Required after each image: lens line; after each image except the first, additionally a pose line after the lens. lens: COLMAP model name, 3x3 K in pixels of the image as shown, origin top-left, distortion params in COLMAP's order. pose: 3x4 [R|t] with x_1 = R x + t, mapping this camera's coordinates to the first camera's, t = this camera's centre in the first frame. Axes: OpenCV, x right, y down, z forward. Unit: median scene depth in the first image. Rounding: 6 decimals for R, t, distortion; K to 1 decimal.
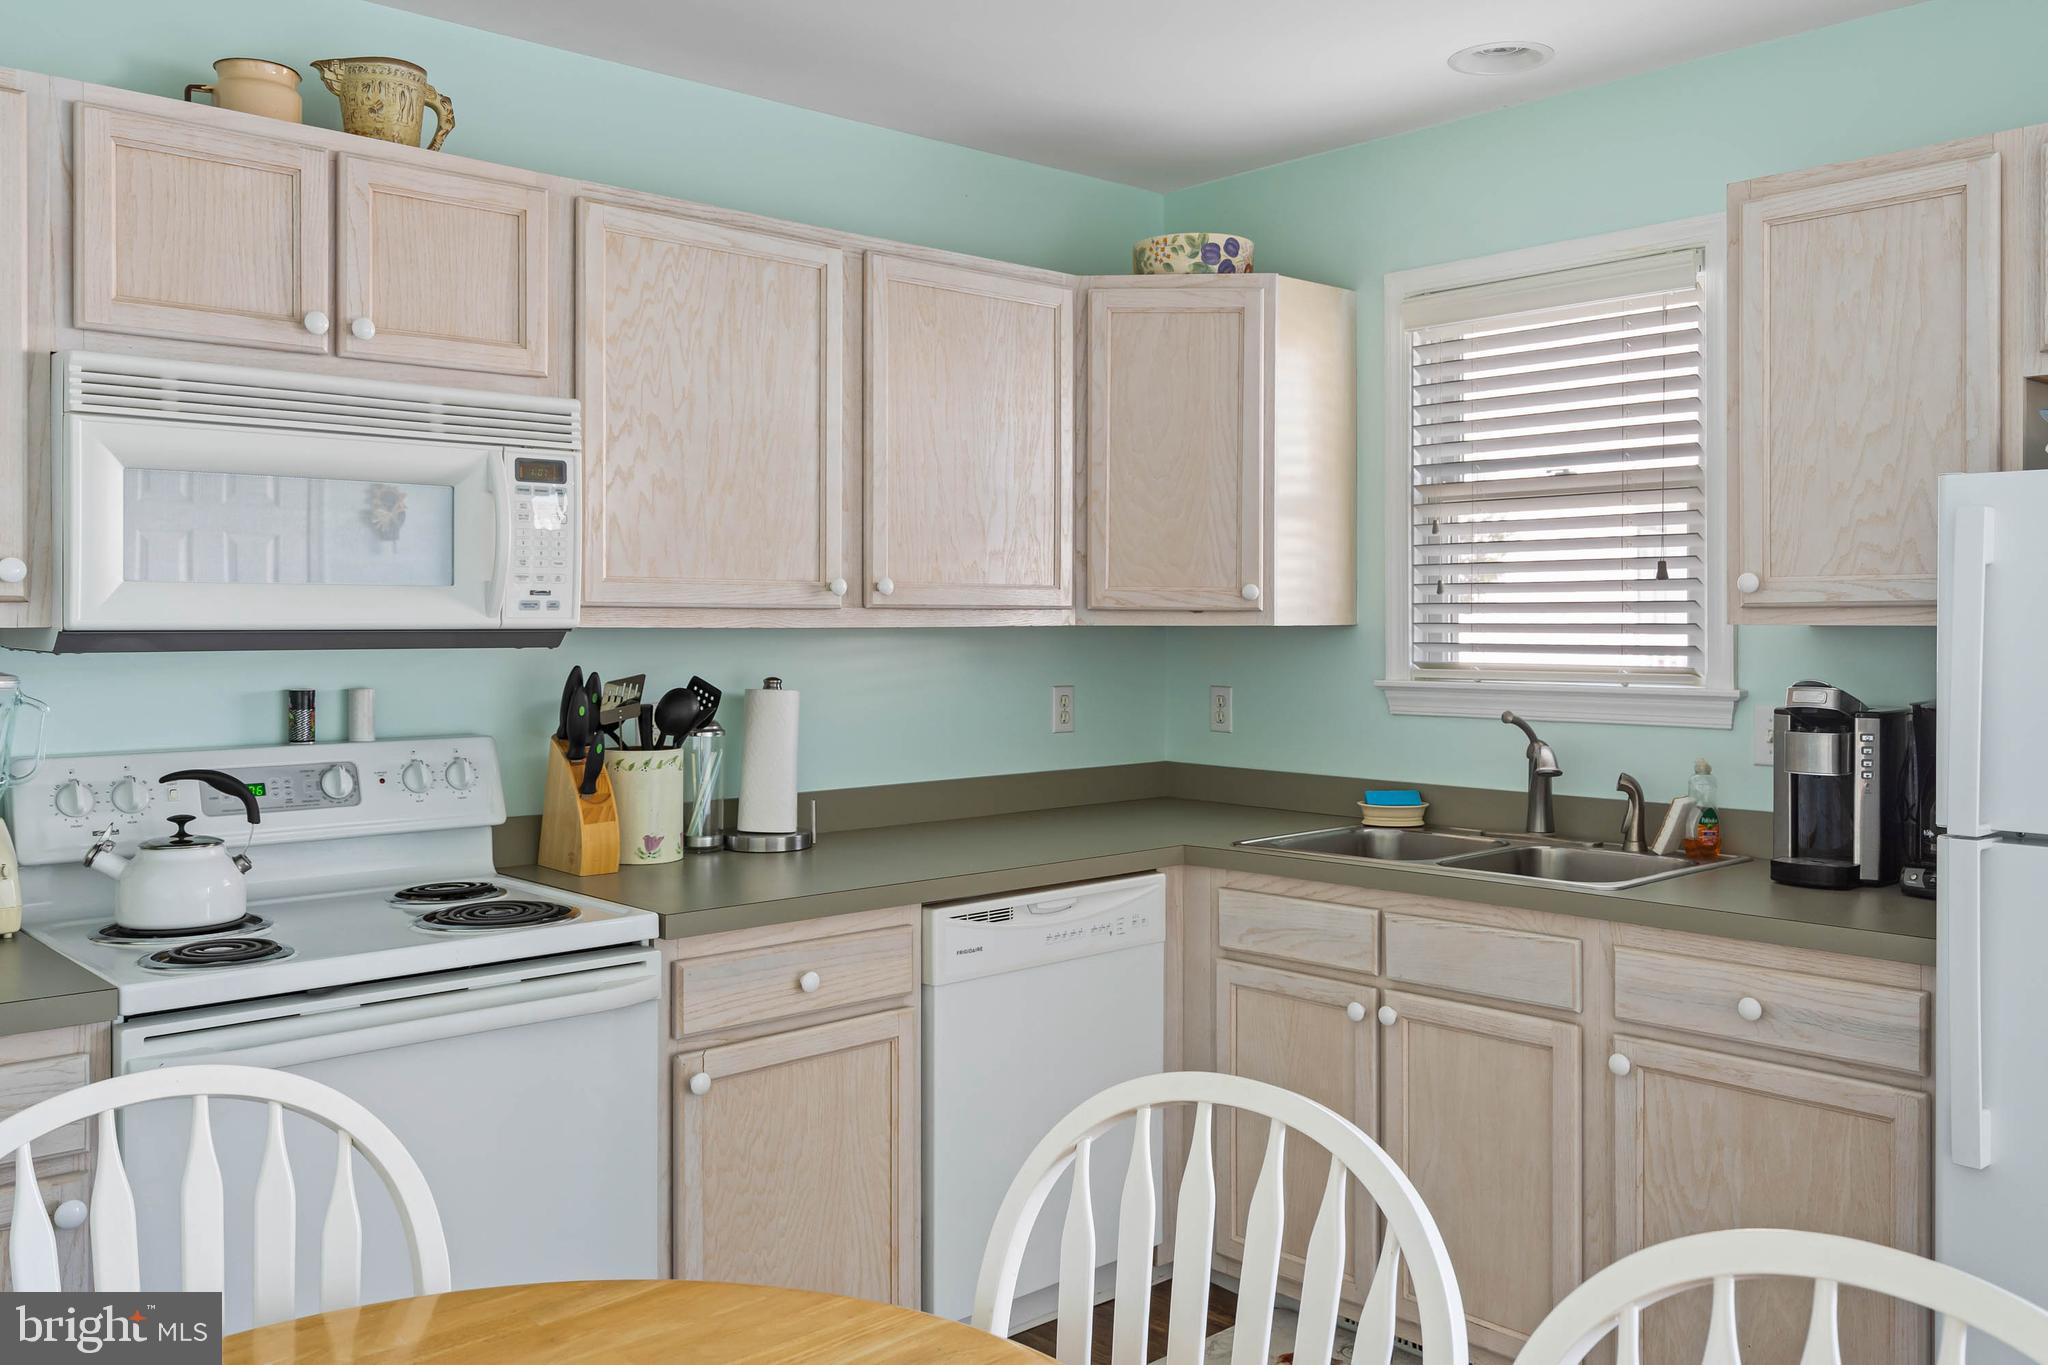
lens RADIAL K [[1692.1, 0, 1054.3], [0, 1692.1, 607.7], [0, 0, 1]] dist [-0.000969, 0.000501]
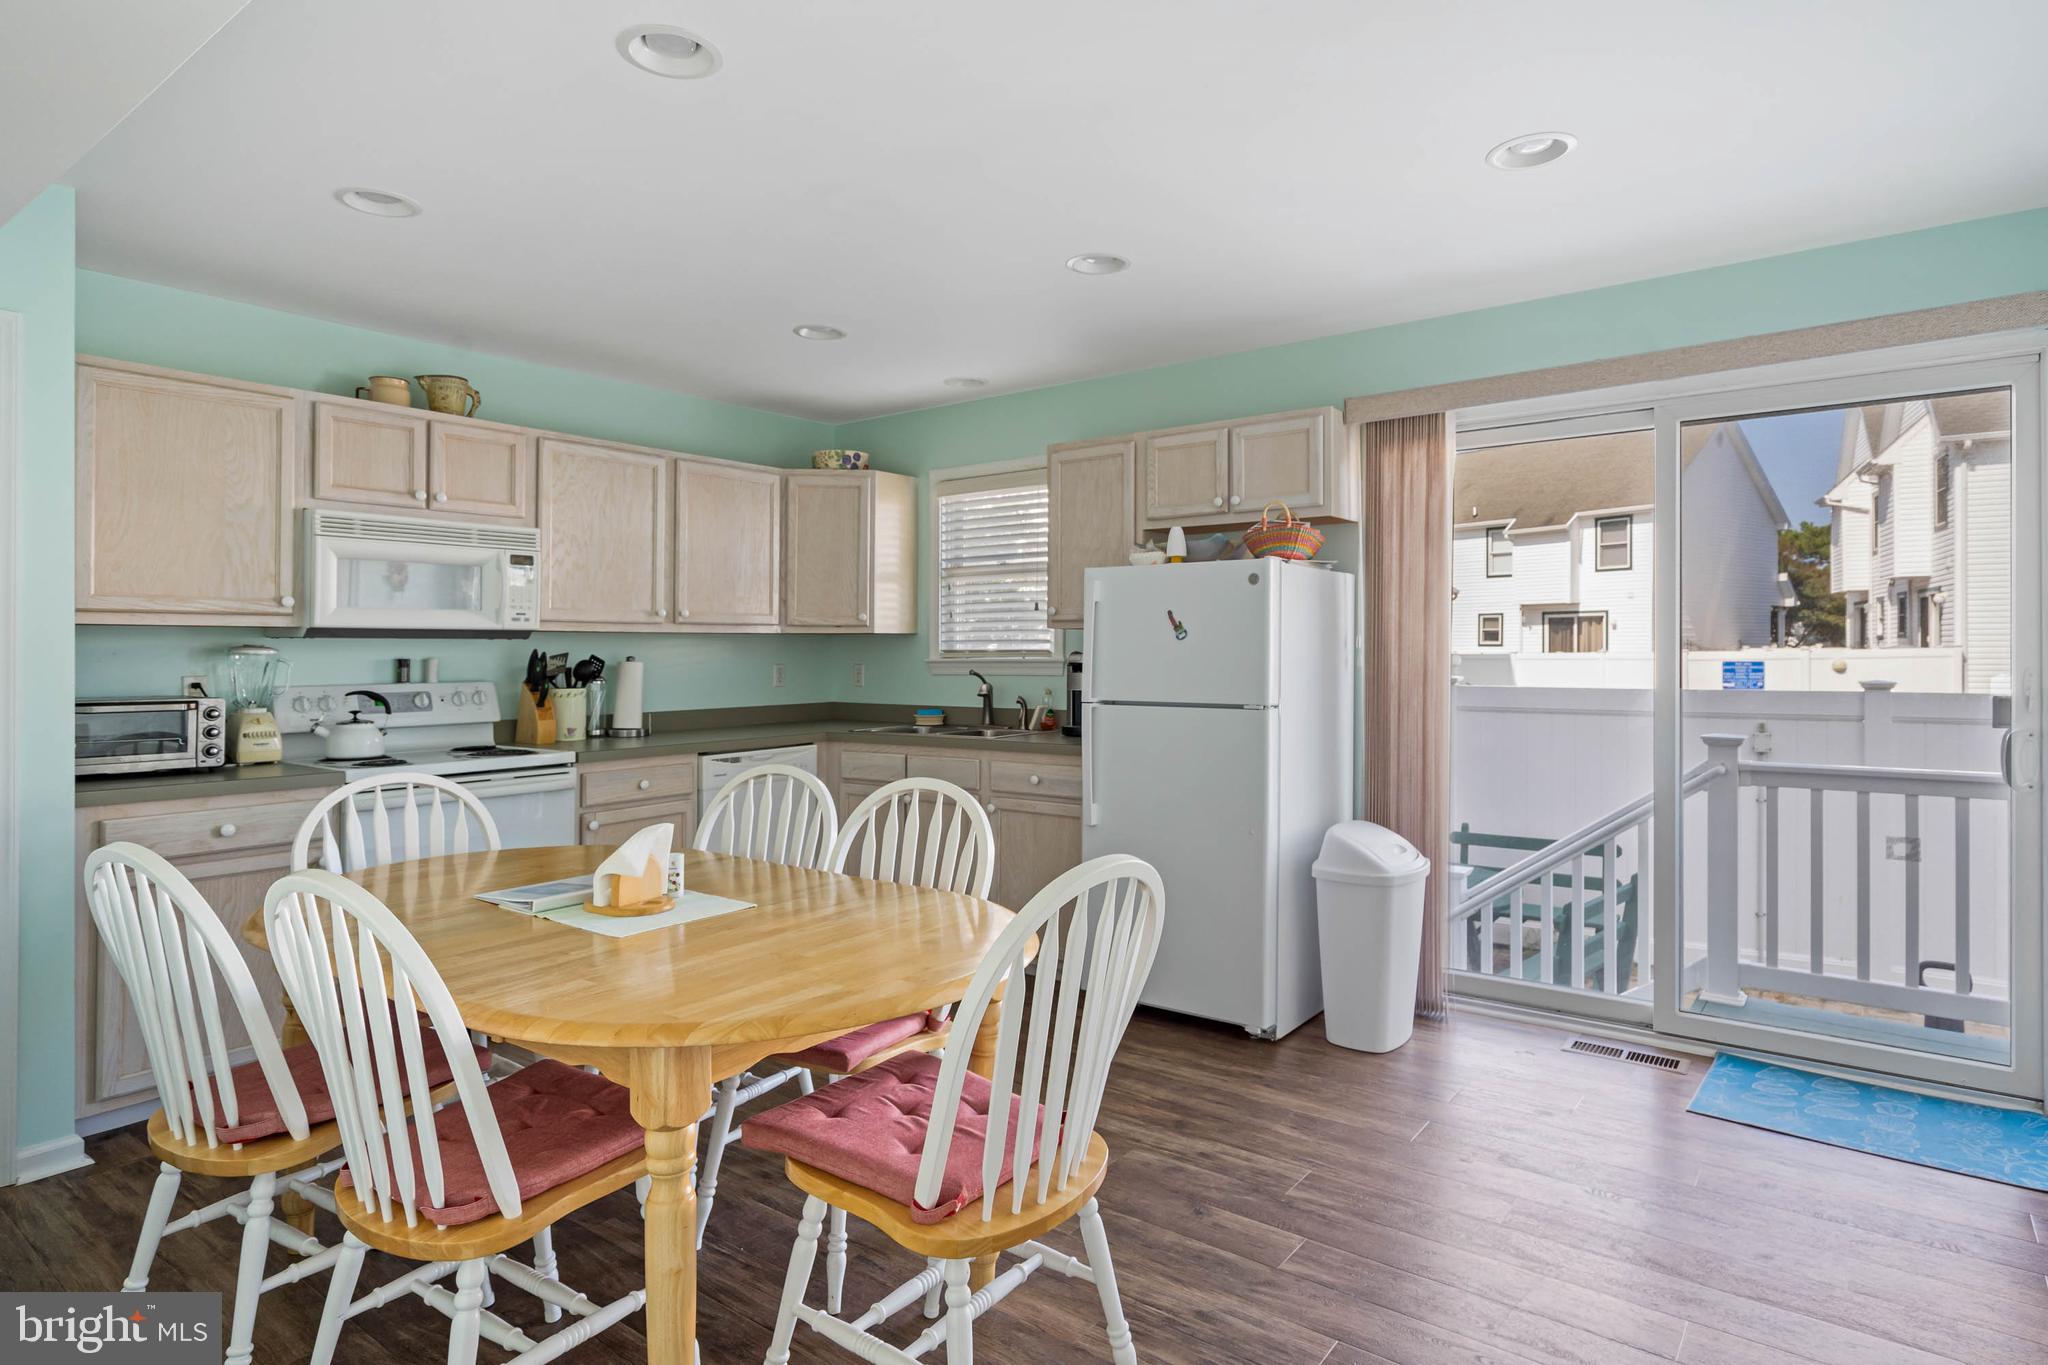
lens RADIAL K [[1124.1, 0, 1031.5], [0, 1124.1, 611.1], [0, 0, 1]] dist [0.006149, -0.000199]
pose [[0.986307, 0.002149, 0.164907, 0.111715], [0.002463, 0.999612, -0.027757, 0.028384], [-0.164902, 0.027783, 0.985919, -0.549969]]
